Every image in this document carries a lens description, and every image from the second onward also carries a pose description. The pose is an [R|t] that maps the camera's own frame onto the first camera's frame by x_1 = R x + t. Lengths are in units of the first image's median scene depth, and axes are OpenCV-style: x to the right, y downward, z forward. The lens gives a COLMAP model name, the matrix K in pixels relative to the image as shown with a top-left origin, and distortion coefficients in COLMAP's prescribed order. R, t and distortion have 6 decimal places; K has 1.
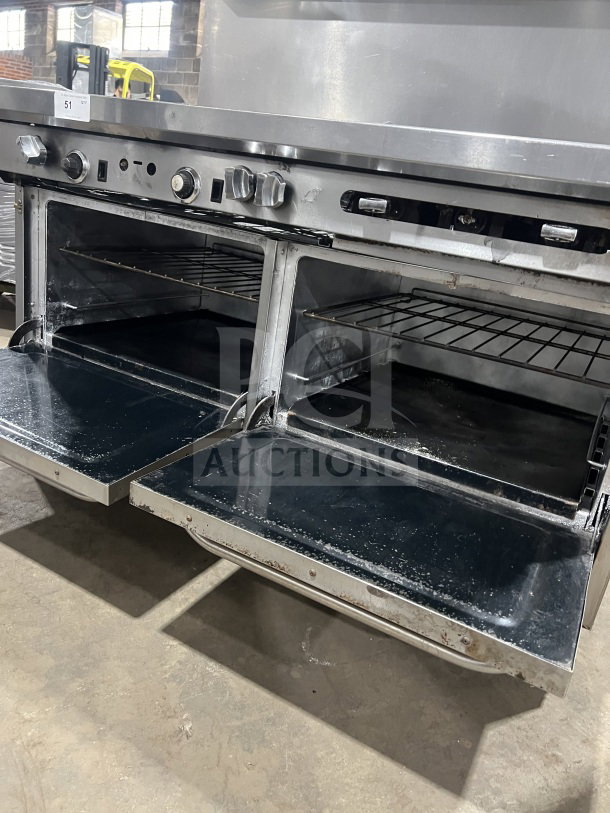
lens RADIAL K [[619.1, 0, 306.4], [0, 619.1, 403.2], [0, 0, 1]] dist [0.006914, -0.015898]
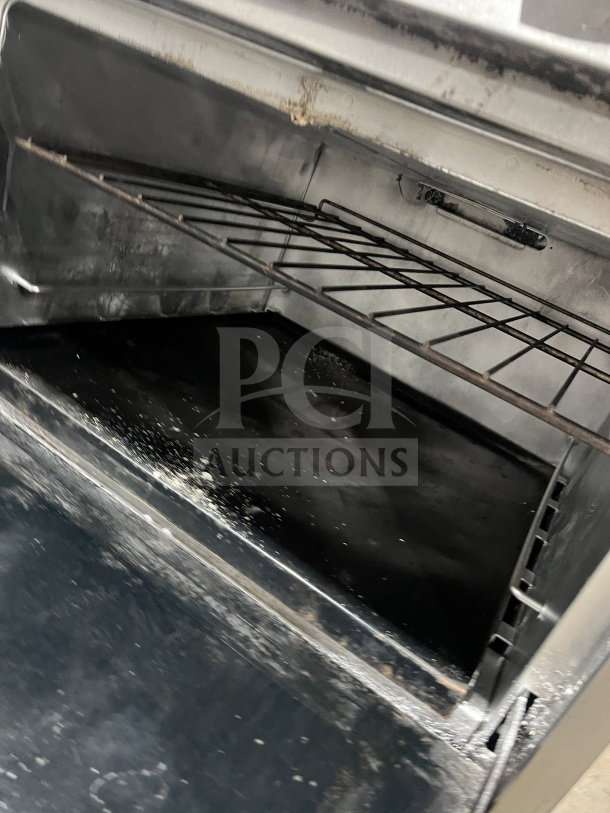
lens RADIAL K [[619.1, 0, 304.6], [0, 619.1, 410.7], [0, 0, 1]] dist [0.006914, -0.015898]
pose [[0.974348, 0.214070, 0.069423, 0.225705], [-0.218890, 0.973134, 0.071391, -0.030011], [-0.052275, -0.084755, 0.995030, 0.520176]]
